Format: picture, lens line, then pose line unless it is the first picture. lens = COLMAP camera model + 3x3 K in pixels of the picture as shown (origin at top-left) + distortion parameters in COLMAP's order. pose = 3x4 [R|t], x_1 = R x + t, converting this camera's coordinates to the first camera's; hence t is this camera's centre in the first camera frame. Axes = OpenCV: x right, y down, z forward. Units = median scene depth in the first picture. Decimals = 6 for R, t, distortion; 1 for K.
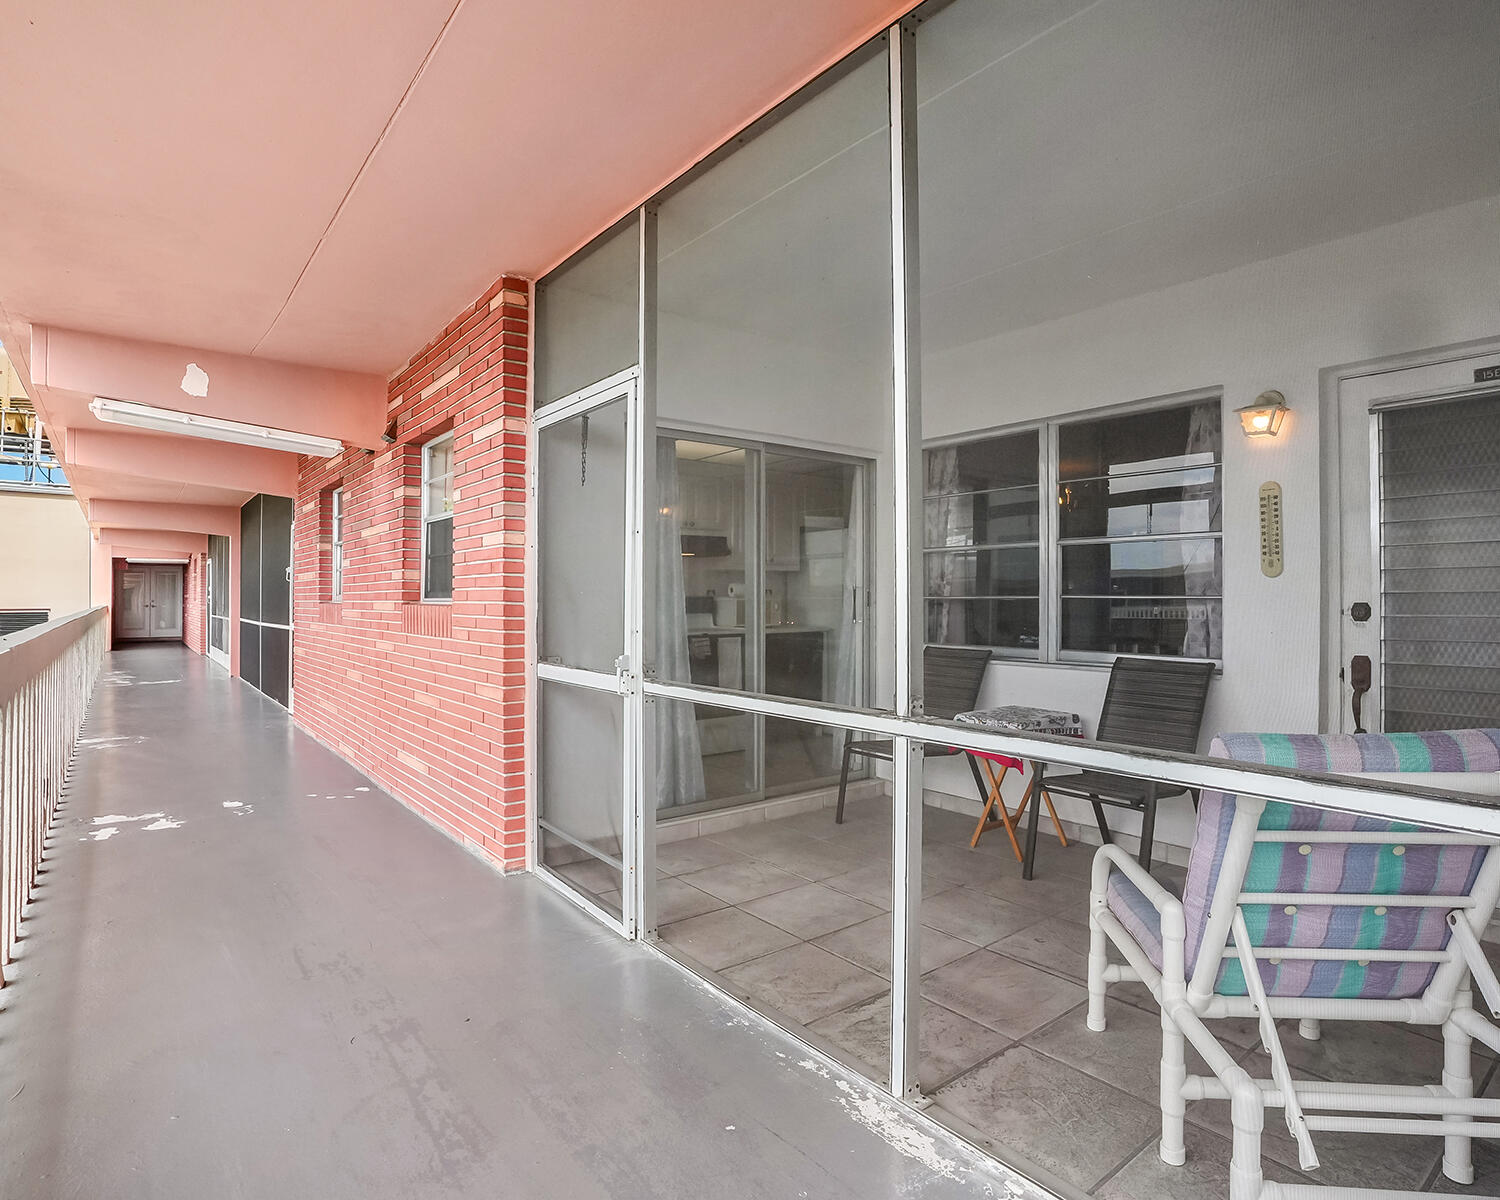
lens RADIAL K [[837.0, 0, 747.1], [0, 837.0, 595.8], [0, 0, 1]] dist [-0.074274, 0.037664]
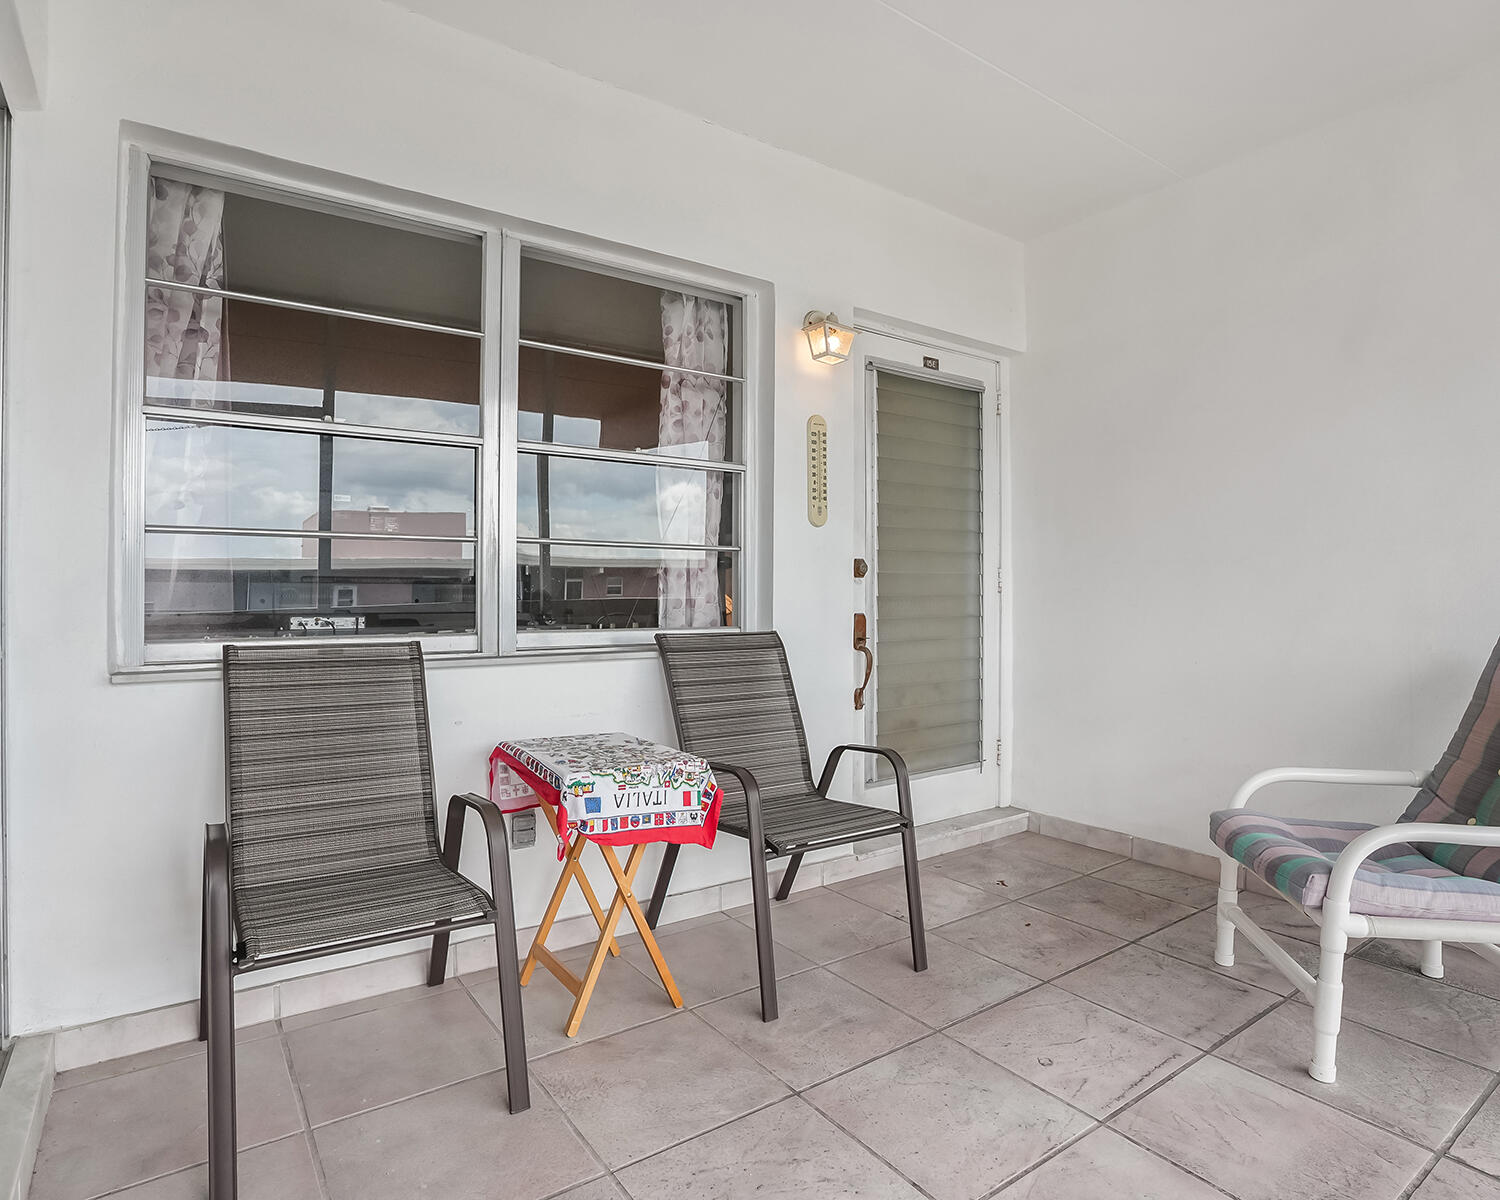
lens RADIAL K [[837.0, 0, 747.1], [0, 837.0, 595.8], [0, 0, 1]] dist [-0.074274, 0.037664]
pose [[0.044296, 0.000712, 0.999018, -0.246211], [-0.002000, 0.999998, -0.000624, 0.051977], [-0.999016, -0.001970, 0.044297, 1.042545]]
